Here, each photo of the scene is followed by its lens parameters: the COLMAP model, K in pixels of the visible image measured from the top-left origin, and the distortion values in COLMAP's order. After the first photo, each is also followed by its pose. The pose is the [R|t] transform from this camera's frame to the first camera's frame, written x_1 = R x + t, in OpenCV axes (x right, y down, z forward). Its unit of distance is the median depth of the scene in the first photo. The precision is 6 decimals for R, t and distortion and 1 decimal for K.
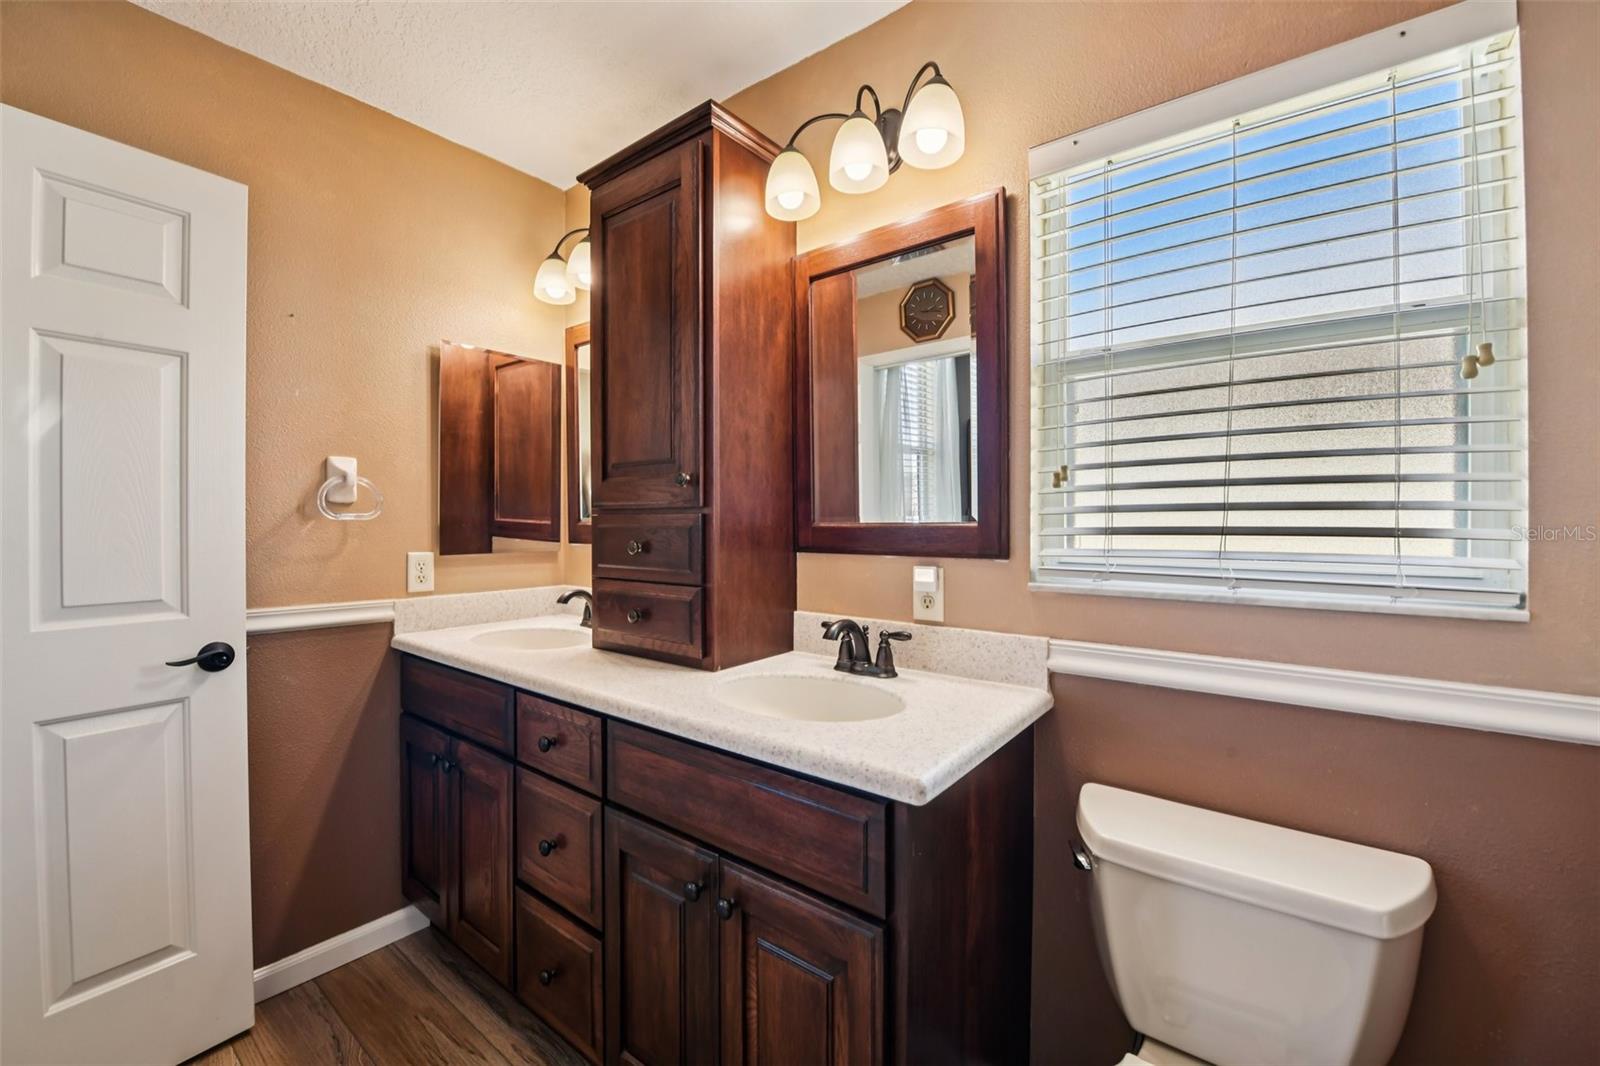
lens RADIAL K [[646.7, 0, 796.0], [0, 646.7, 520.4], [0, 0, 1]] dist [-0.016326, -0.000225]
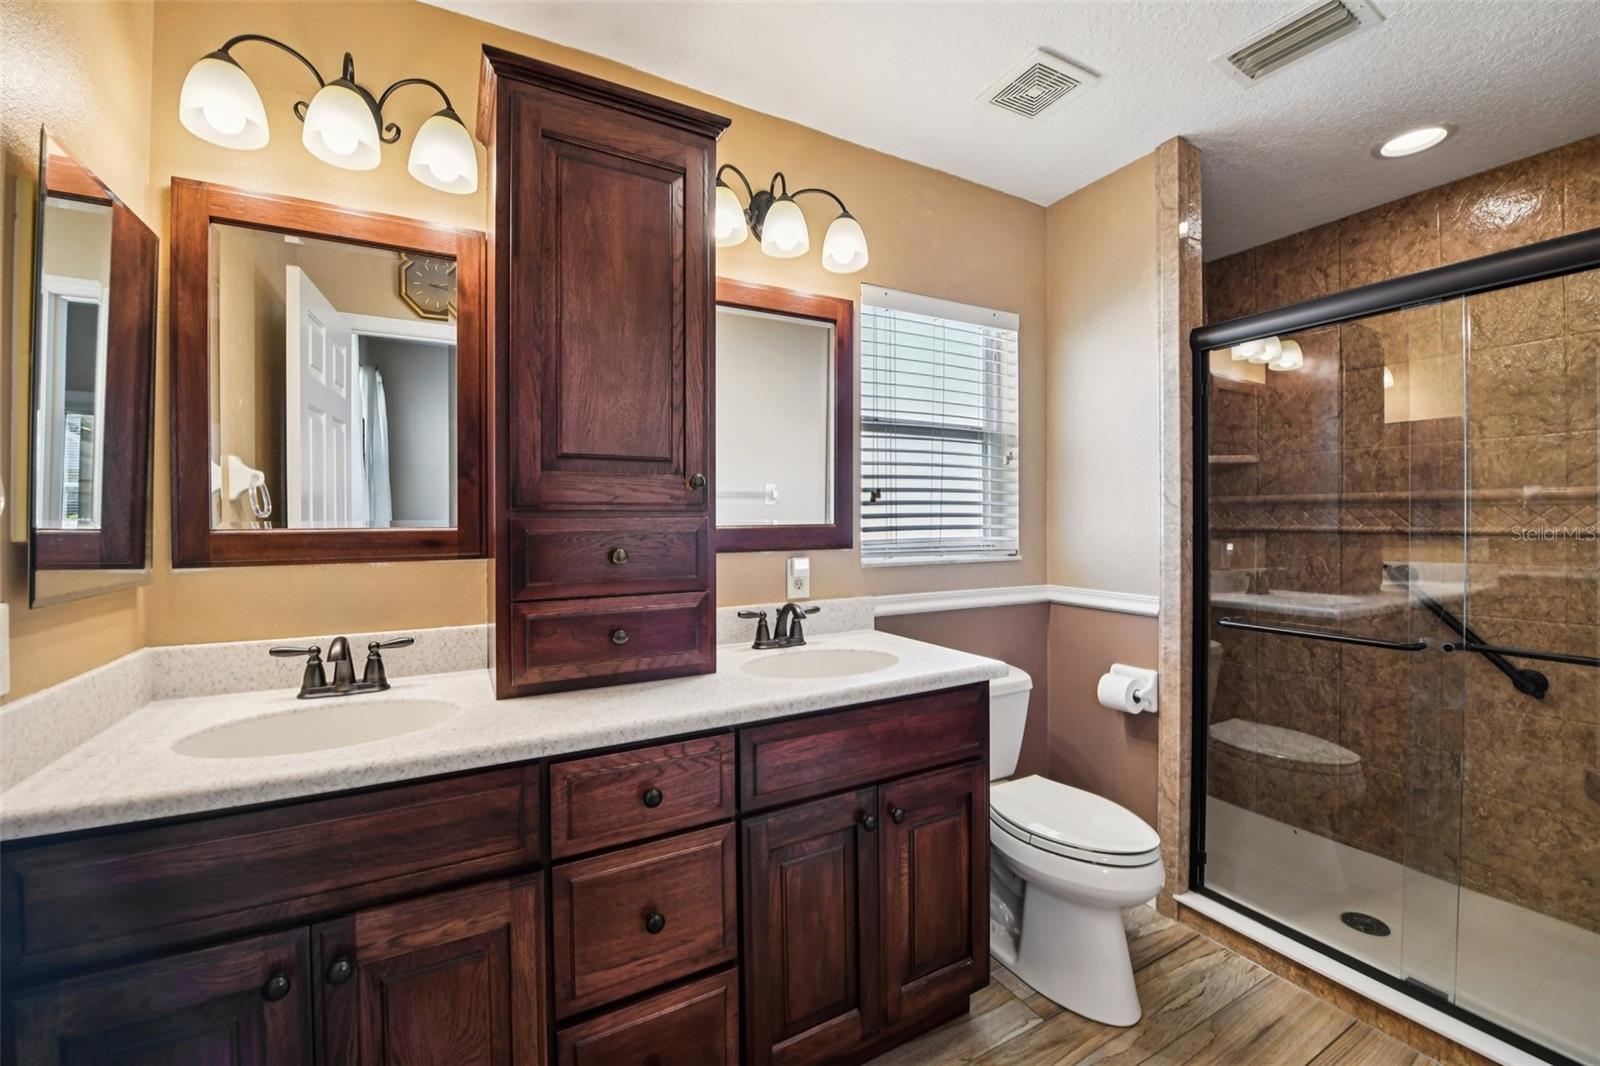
lens RADIAL K [[646.7, 0, 796.0], [0, 646.7, 520.4], [0, 0, 1]] dist [-0.016326, -0.000225]
pose [[0.391386, -0.000223, 0.920227, -1.041943], [0.006574, 0.999975, -0.002553, -0.001569], [-0.920203, 0.007049, 0.391378, 0.495849]]
